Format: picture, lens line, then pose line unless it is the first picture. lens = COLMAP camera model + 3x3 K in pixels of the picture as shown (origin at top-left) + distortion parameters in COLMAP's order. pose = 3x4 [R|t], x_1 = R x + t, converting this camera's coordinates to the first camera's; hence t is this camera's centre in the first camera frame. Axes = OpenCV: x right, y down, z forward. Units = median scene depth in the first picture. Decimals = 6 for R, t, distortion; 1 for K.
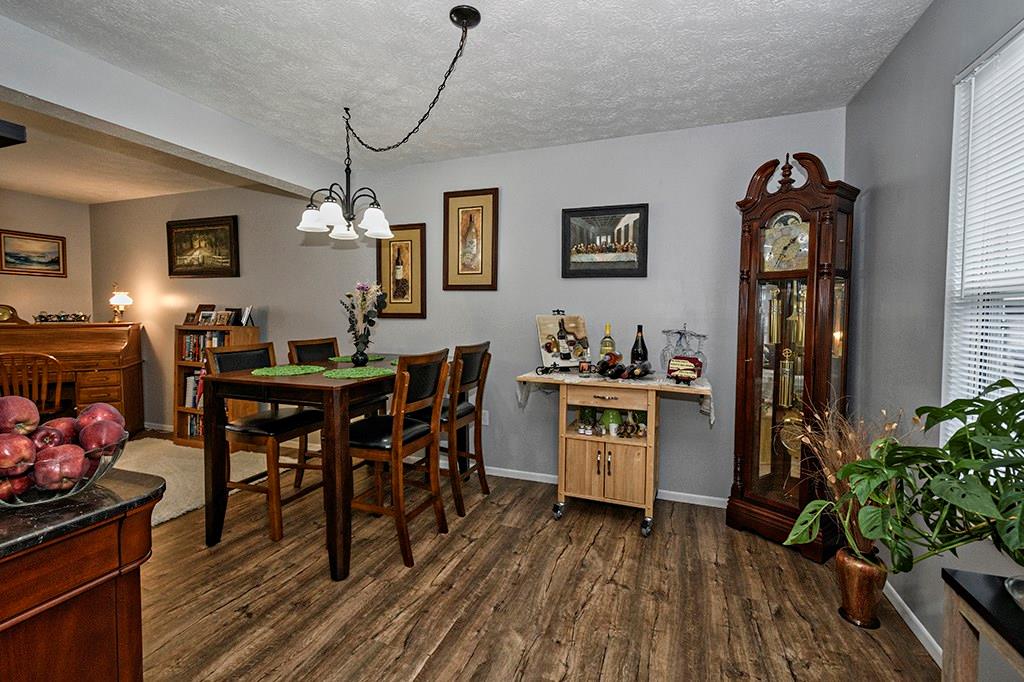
lens RADIAL K [[445.1, 0, 512.9], [0, 445.1, 331.6], [0, 0, 1]] dist [0.010228, -0.003223]
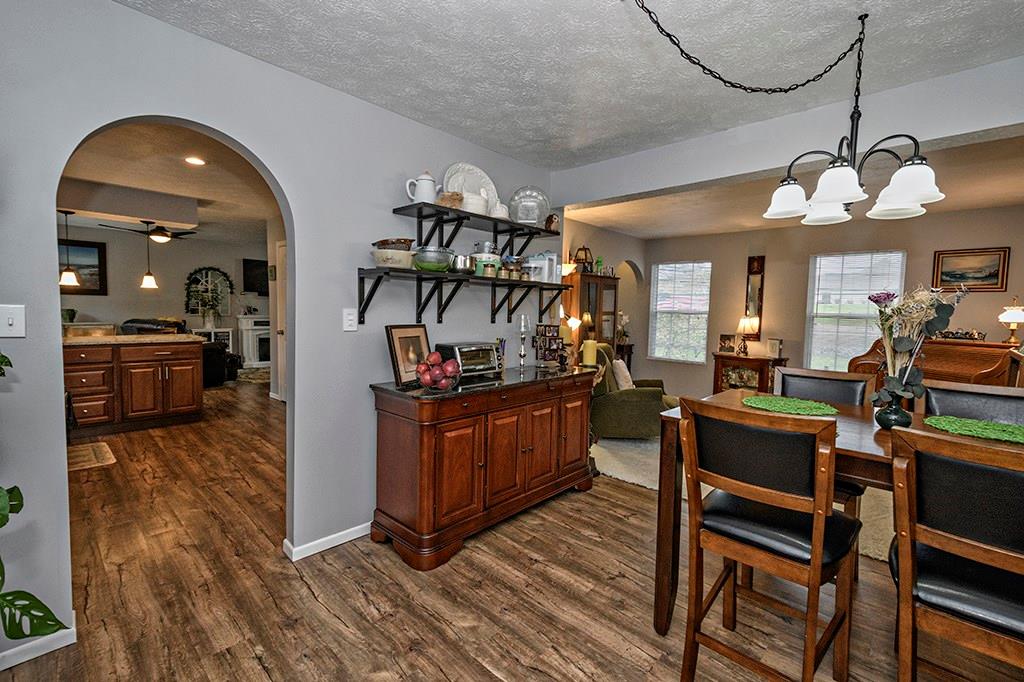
lens RADIAL K [[445.1, 0, 522.2], [0, 445.1, 337.3], [0, 0, 1]] dist [0.010228, -0.003223]
pose [[-0.383620, 0.044853, -0.922401, 0.289927], [-0.058387, 0.995644, 0.072697, -0.046984], [0.921643, 0.081744, -0.379330, 0.573920]]
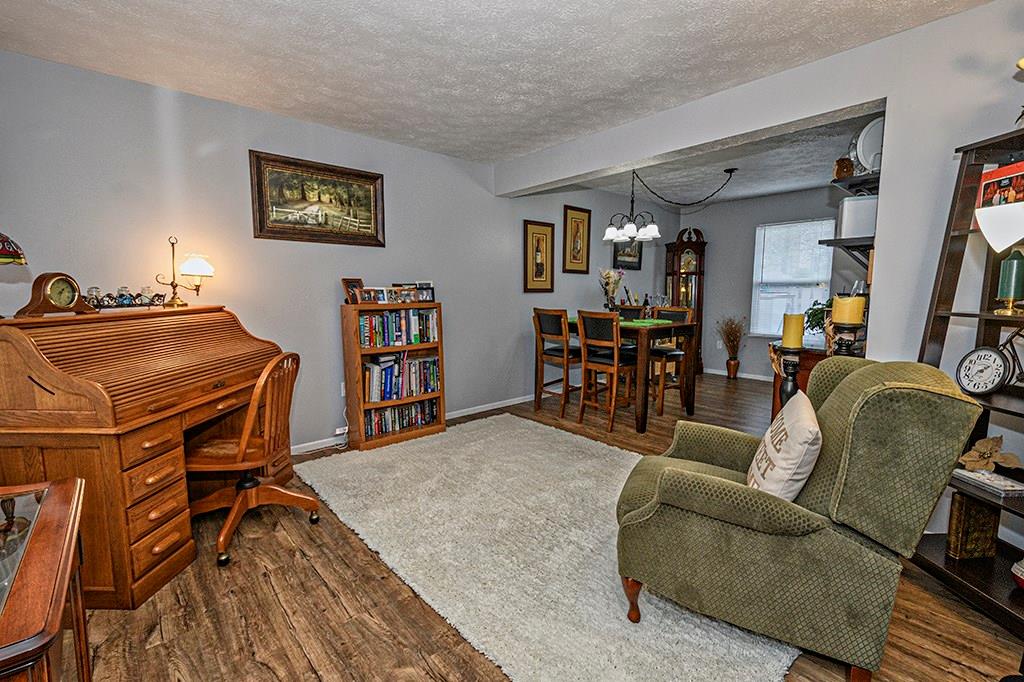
lens RADIAL K [[445.1, 0, 508.5], [0, 445.1, 341.0], [0, 0, 1]] dist [0.010228, -0.003223]
pose [[0.489199, -0.107399, 0.865534, -1.432591], [0.030963, 0.993902, 0.105827, -0.027815], [-0.871622, -0.024971, 0.489542, 0.403748]]
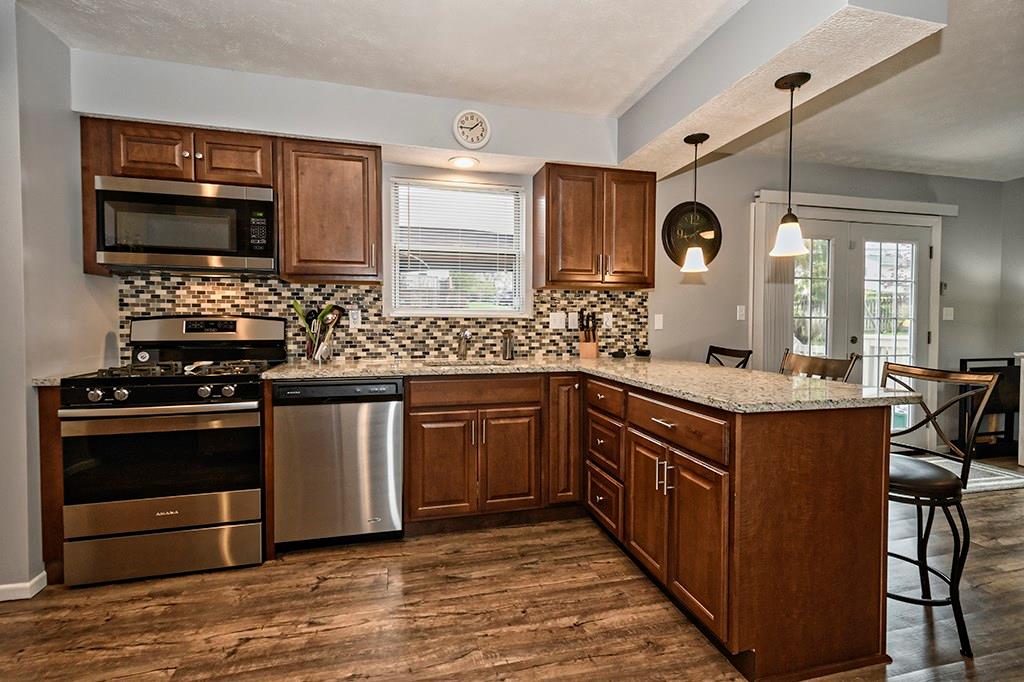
lens RADIAL K [[445.1, 0, 496.5], [0, 445.1, 343.8], [0, 0, 1]] dist [0.010228, -0.003223]
pose [[-0.555087, -0.052683, 0.830122, -0.710628], [0.019354, 0.996904, 0.076210, 0.020870], [-0.831567, 0.058369, -0.552349, -0.382074]]
